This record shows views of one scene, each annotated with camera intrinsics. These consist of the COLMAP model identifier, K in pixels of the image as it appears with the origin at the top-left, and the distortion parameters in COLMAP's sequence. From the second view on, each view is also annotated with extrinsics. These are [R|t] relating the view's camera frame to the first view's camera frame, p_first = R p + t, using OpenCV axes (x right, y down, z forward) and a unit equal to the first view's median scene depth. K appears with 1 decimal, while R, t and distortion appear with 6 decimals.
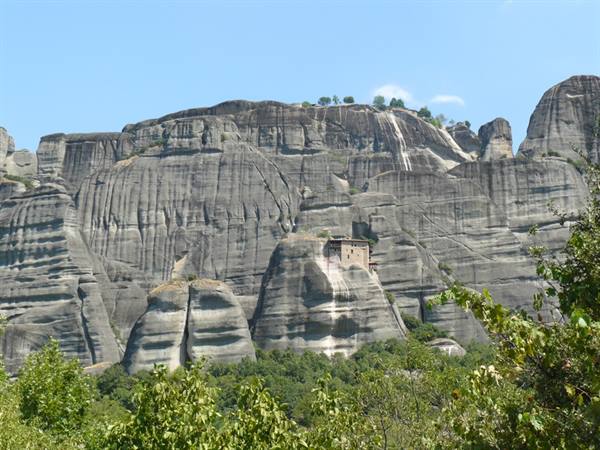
lens RADIAL K [[1027.7, 0, 300.4], [0, 1027.7, 197.0], [0, 0, 1]] dist [-0.028868, -0.131806]
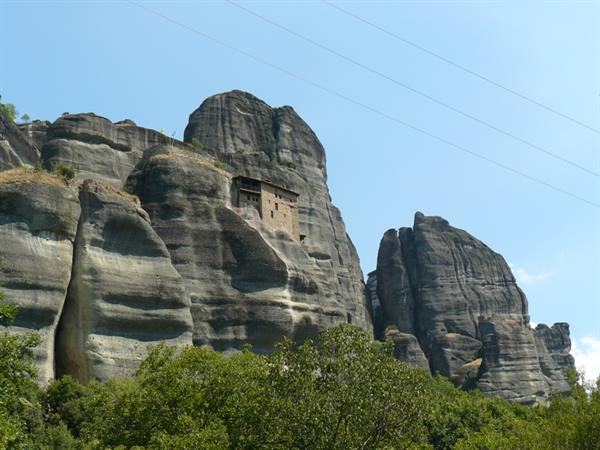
lens RADIAL K [[1027.7, 0, 300.4], [0, 1027.7, 197.0], [0, 0, 1]] dist [-0.028868, -0.131806]
pose [[0.745454, 0.215031, 0.630920, -0.287591], [-0.141003, 0.975987, -0.166037, 0.140042], [-0.651472, 0.034811, 0.757873, 0.611520]]
